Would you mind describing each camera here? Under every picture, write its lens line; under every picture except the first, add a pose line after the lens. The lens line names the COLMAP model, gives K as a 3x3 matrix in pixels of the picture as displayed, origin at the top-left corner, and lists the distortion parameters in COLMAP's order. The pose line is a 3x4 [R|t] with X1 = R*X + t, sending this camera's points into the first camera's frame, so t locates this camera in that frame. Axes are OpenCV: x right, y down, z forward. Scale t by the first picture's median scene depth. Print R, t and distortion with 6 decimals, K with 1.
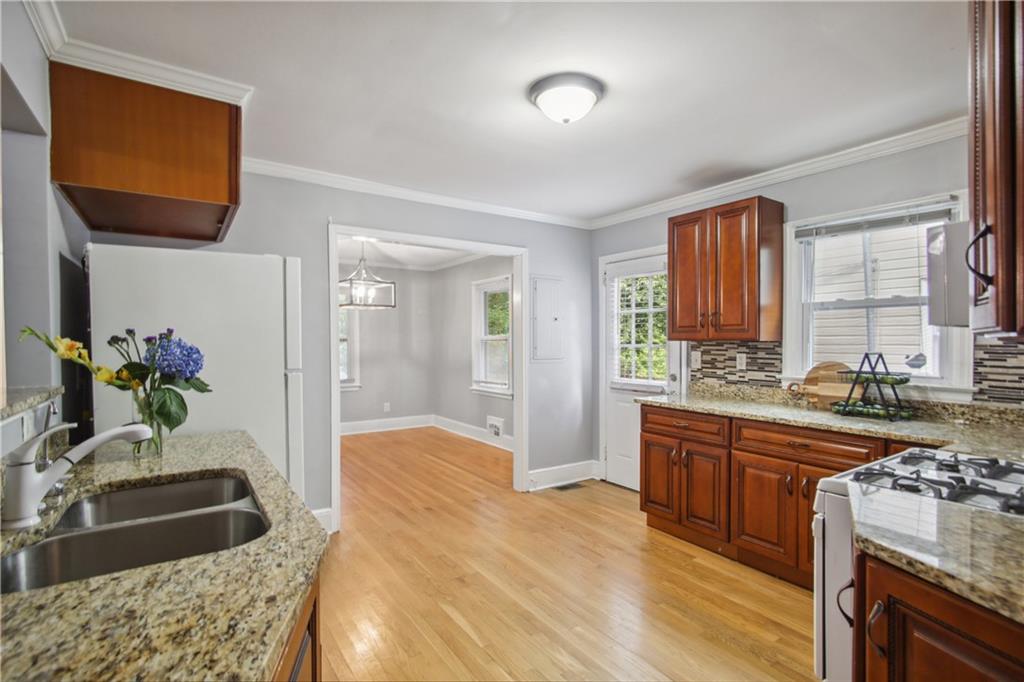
lens RADIAL K [[499.8, 0, 508.3], [0, 499.8, 340.6], [0, 0, 1]] dist [0.030426, -0.008032]
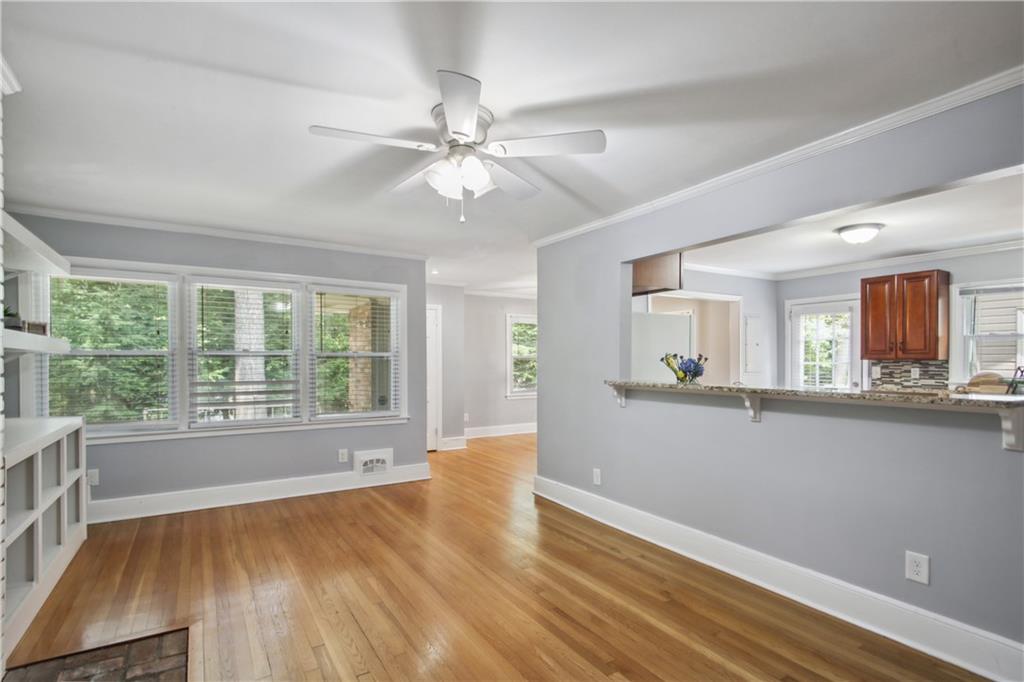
lens RADIAL K [[499.8, 0, 506.7], [0, 499.8, 359.9], [0, 0, 1]] dist [0.030426, -0.008032]
pose [[0.999211, 0.002085, -0.039656, -0.725453], [-0.002101, 0.999998, -0.000360, 0.004502], [0.039655, 0.000443, 0.999213, -0.602182]]
